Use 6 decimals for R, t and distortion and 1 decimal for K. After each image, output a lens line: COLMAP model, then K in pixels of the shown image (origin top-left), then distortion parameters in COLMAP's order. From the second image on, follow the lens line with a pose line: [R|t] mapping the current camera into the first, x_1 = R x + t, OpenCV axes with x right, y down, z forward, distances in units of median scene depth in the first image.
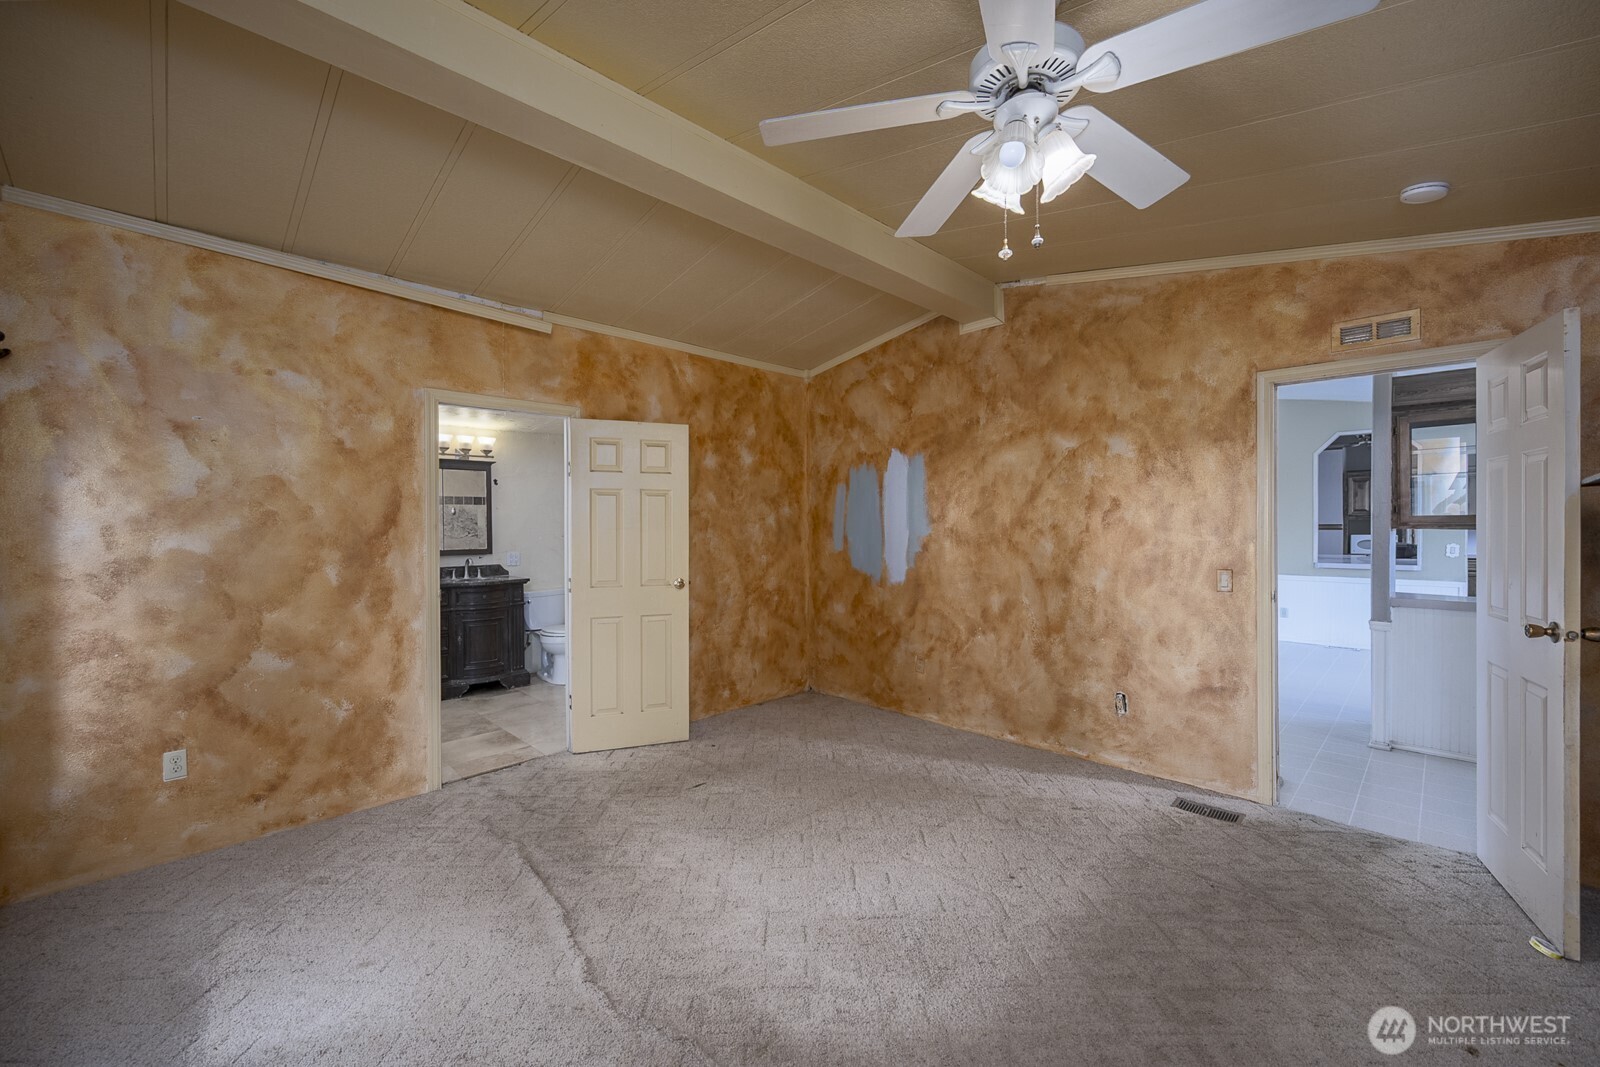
lens RADIAL K [[641.7, 0, 803.2], [0, 641.7, 532.8], [0, 0, 1]] dist [-0.000162, -0.000590]
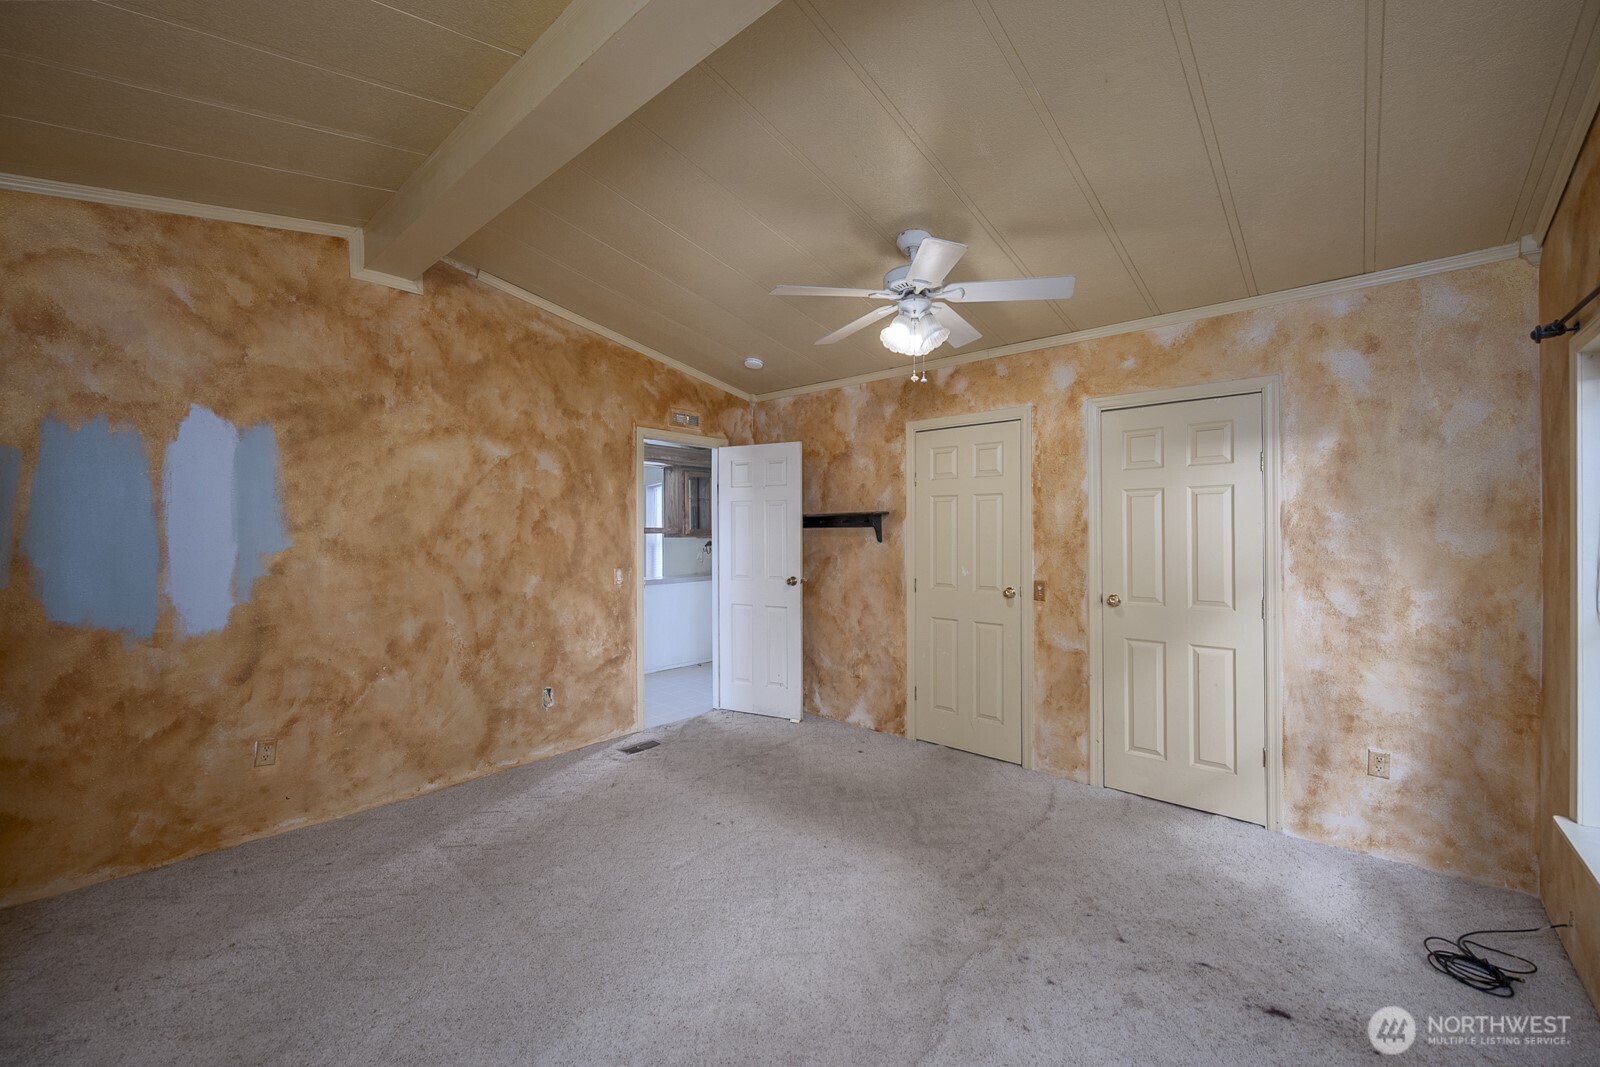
lens RADIAL K [[641.7, 0, 802.7], [0, 641.7, 530.3], [0, 0, 1]] dist [-0.000162, -0.000590]
pose [[-0.074282, 0.007886, 0.997206, -0.568316], [0.015567, 0.999856, -0.006747, -0.004640], [-0.997116, 0.015022, -0.074394, 0.581619]]
